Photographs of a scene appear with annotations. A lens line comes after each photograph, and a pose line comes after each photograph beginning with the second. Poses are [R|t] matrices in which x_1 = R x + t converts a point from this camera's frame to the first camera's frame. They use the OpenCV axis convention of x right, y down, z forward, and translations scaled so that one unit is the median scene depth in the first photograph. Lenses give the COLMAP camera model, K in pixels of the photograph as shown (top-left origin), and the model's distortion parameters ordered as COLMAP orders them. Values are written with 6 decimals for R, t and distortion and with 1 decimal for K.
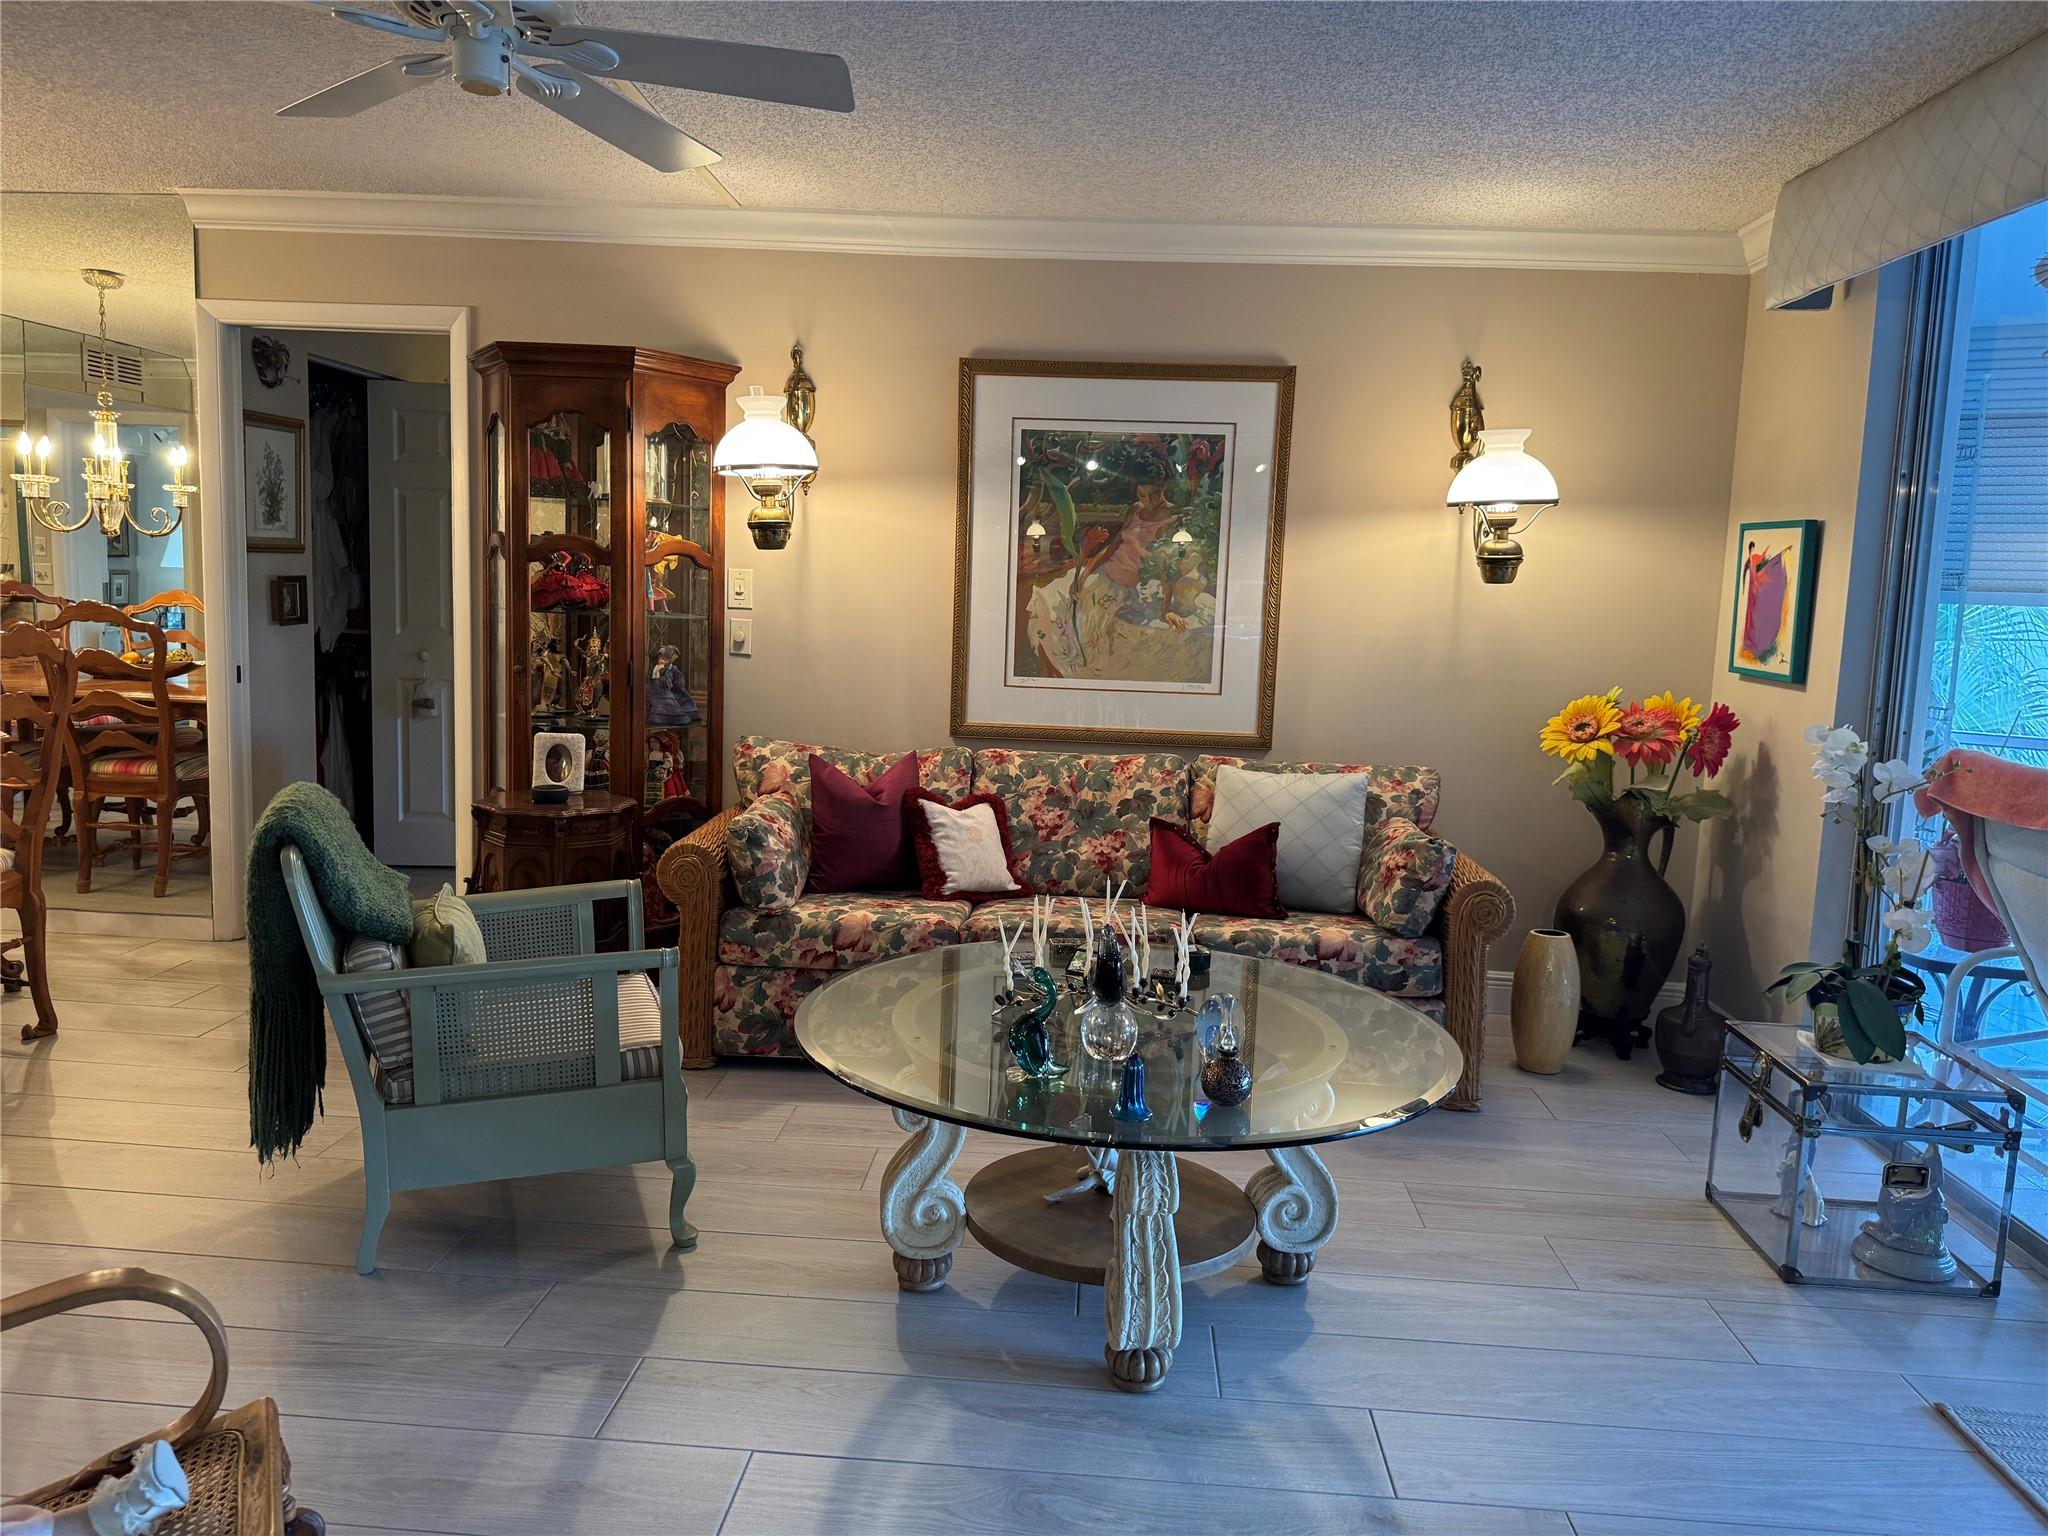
lens RADIAL K [[1435.1, 0, 1024.0], [0, 1435.1, 768.0], [0, 0, 1]] dist [0.023819, -0.036486]
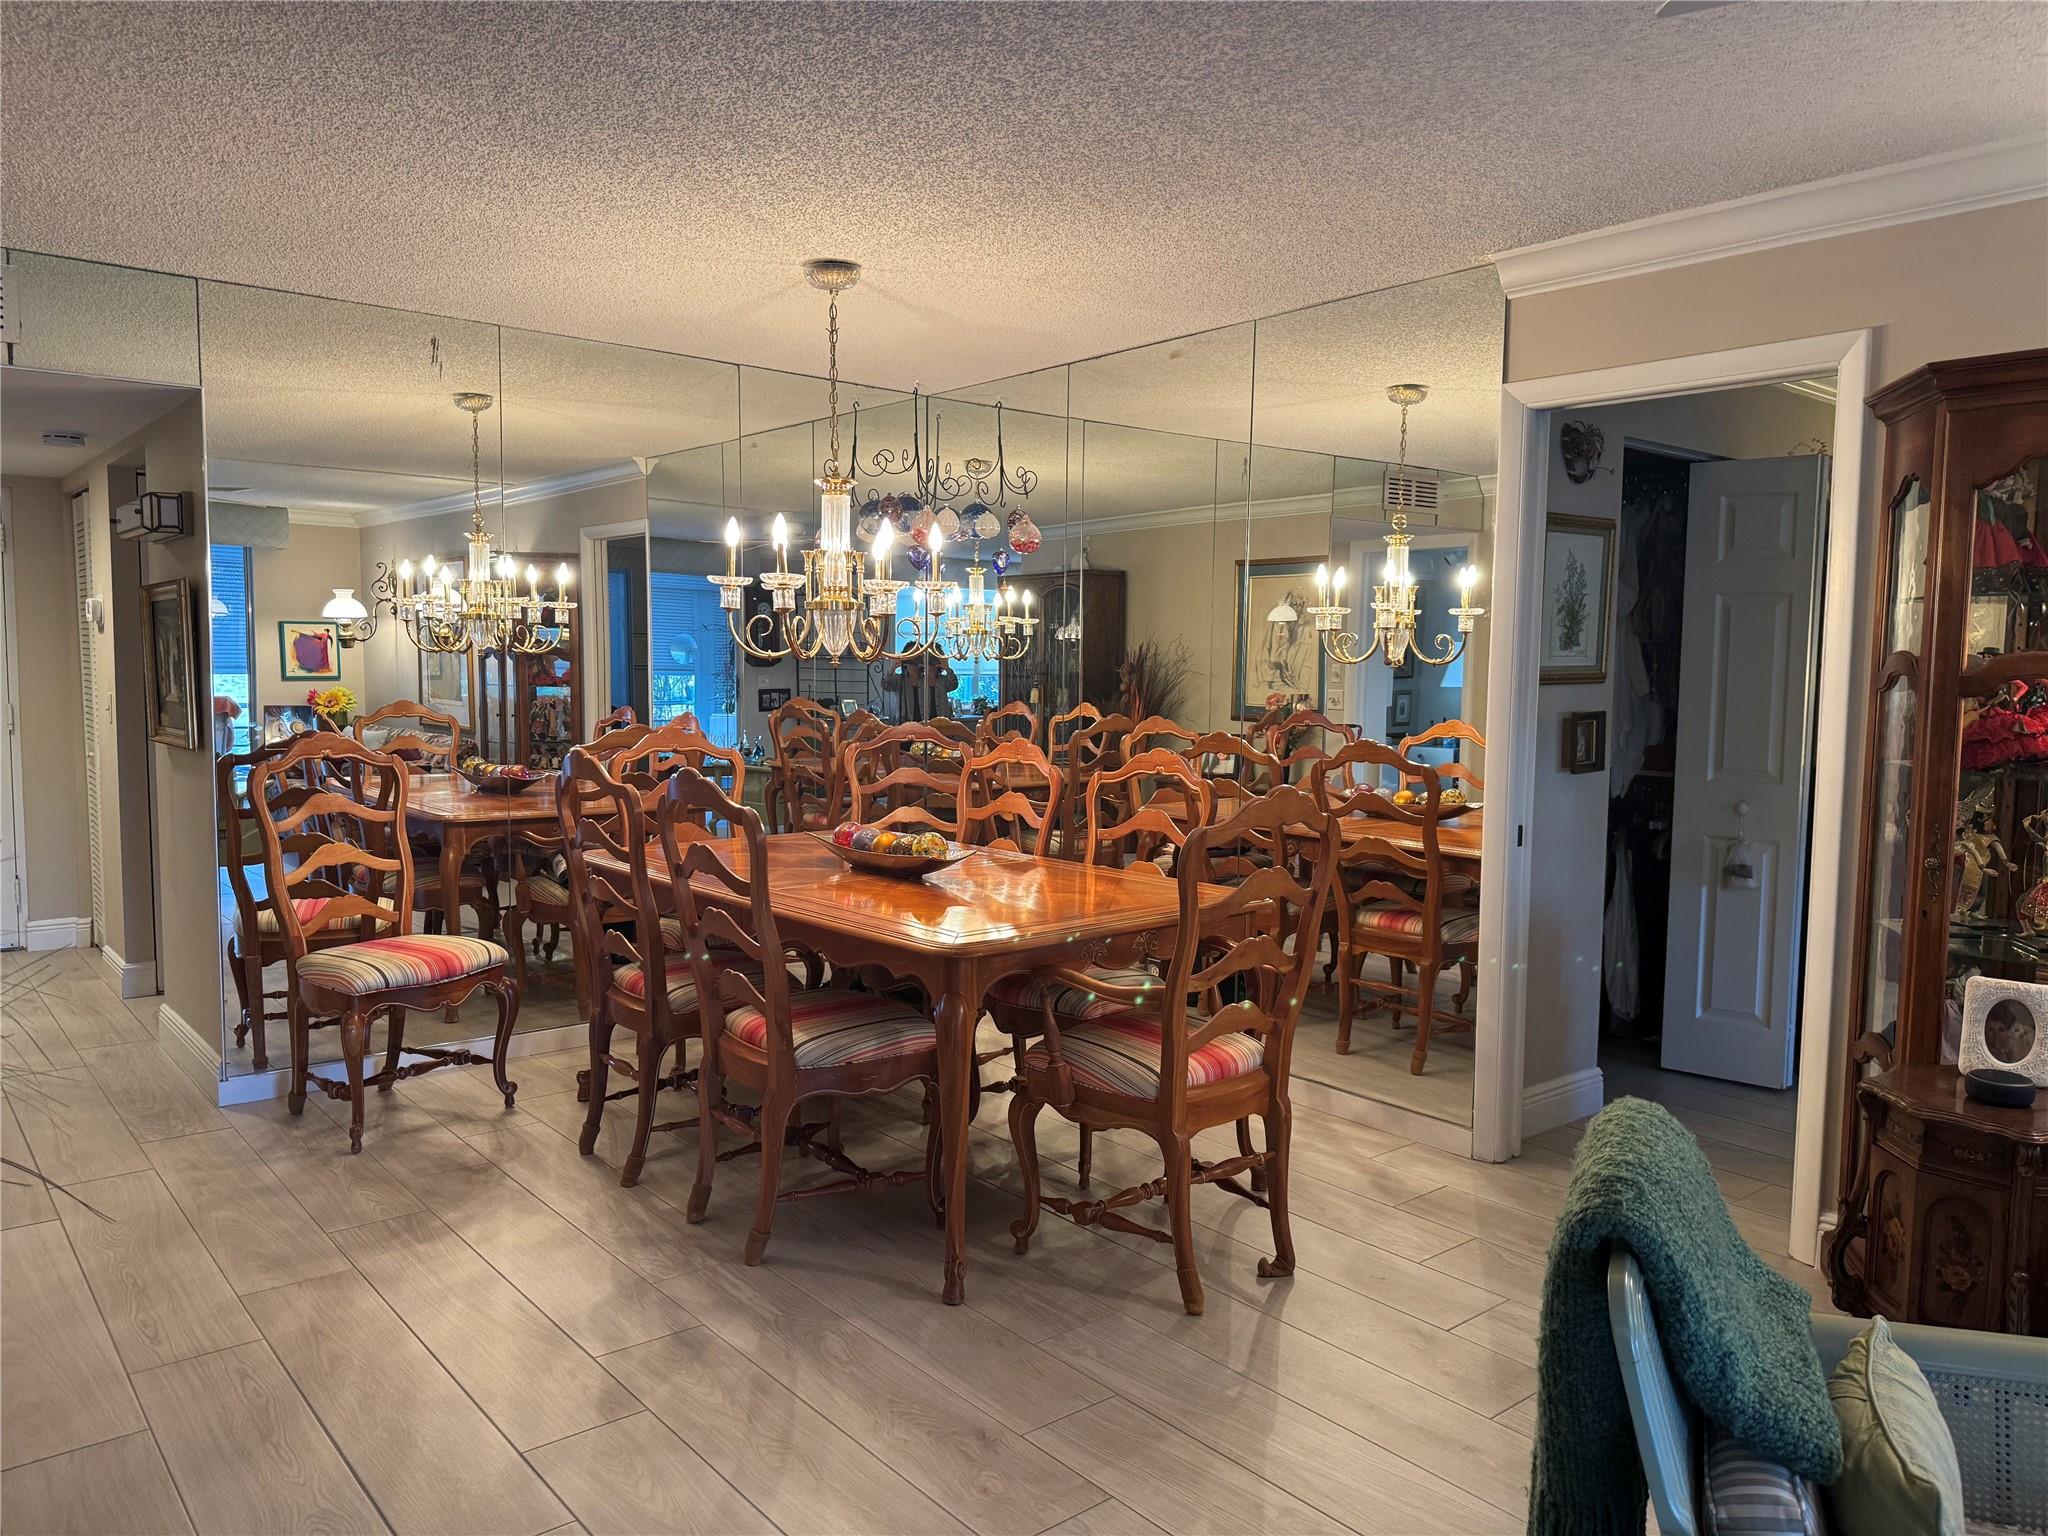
lens RADIAL K [[1457.4, 0, 1024.0], [0, 1457.4, 768.0], [0, 0, 1]] dist [0.154864, -0.258980]
pose [[0.688517, 0.022399, -0.724874, -0.123139], [-0.077406, 0.996083, -0.042744, -0.042008], [0.721077, 0.085540, 0.687554, 0.204066]]
